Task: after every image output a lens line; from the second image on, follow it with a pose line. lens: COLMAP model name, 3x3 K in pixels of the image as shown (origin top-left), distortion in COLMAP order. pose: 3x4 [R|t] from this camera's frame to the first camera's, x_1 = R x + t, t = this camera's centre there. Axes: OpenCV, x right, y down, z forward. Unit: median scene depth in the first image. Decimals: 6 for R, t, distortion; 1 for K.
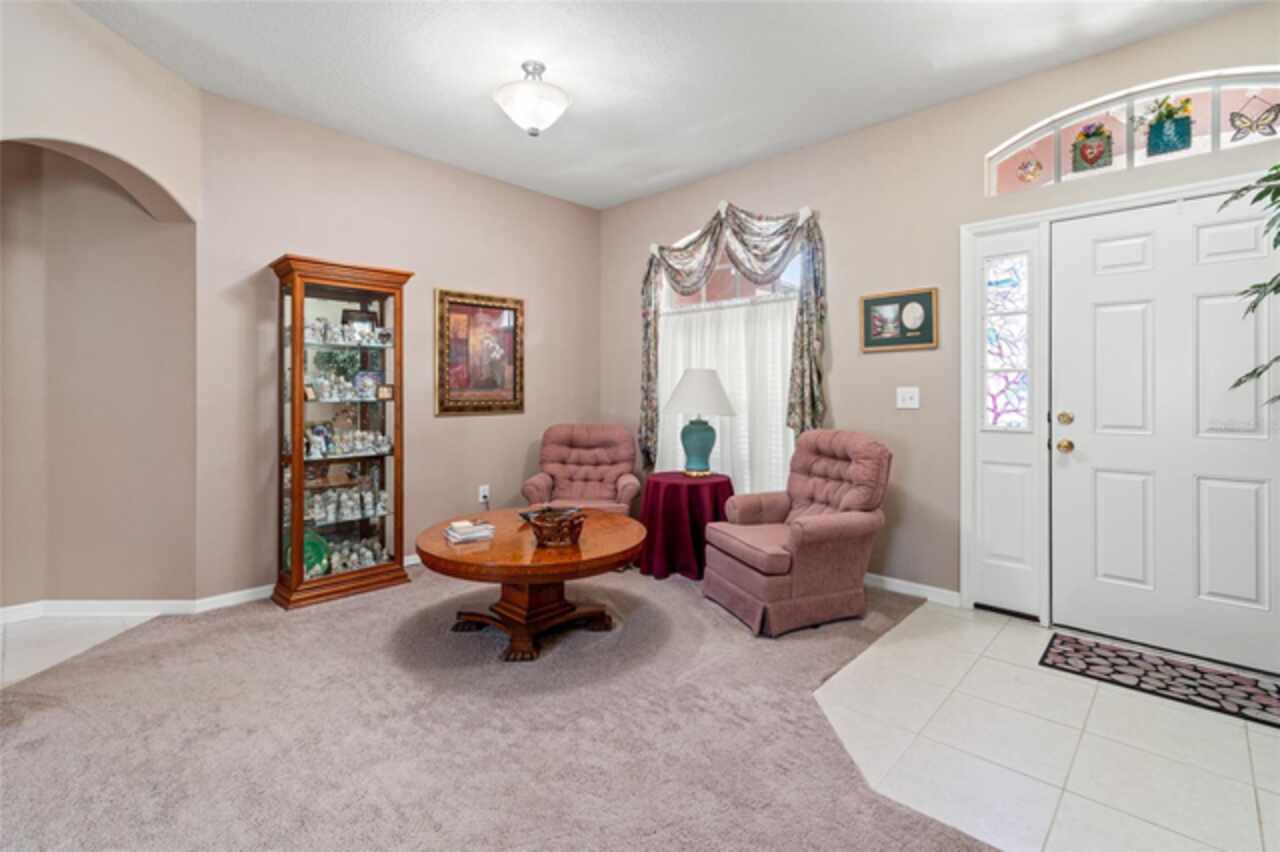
lens RADIAL K [[590.3, 0, 651.8], [0, 590.3, 393.2], [0, 0, 1]] dist [0.004956, 0.002343]
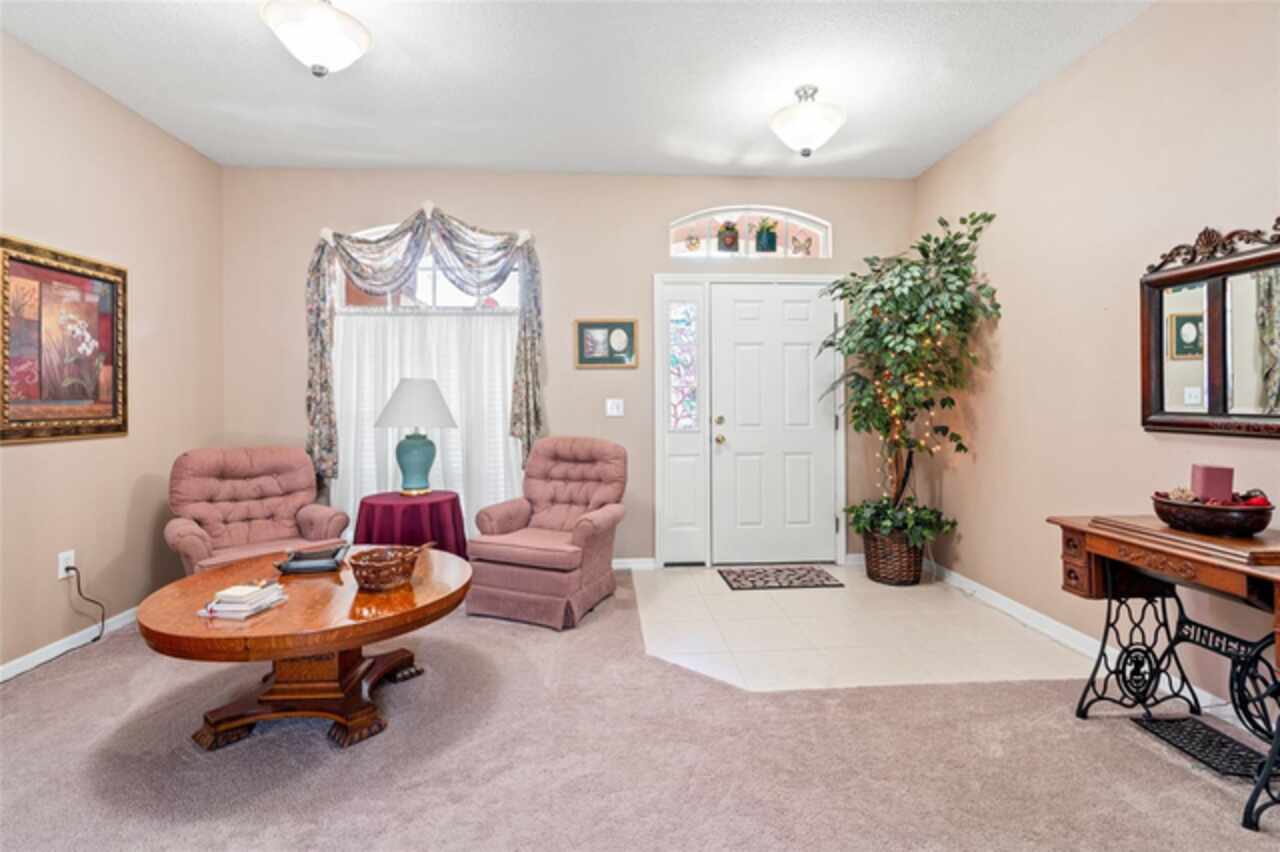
lens RADIAL K [[590.3, 0, 646.8], [0, 590.3, 402.4], [0, 0, 1]] dist [0.004956, 0.002343]
pose [[0.681428, -0.003060, 0.731879, -0.371947], [0.006328, 0.999979, -0.001712, -0.000256], [-0.731858, 0.005798, 0.681433, 0.114187]]
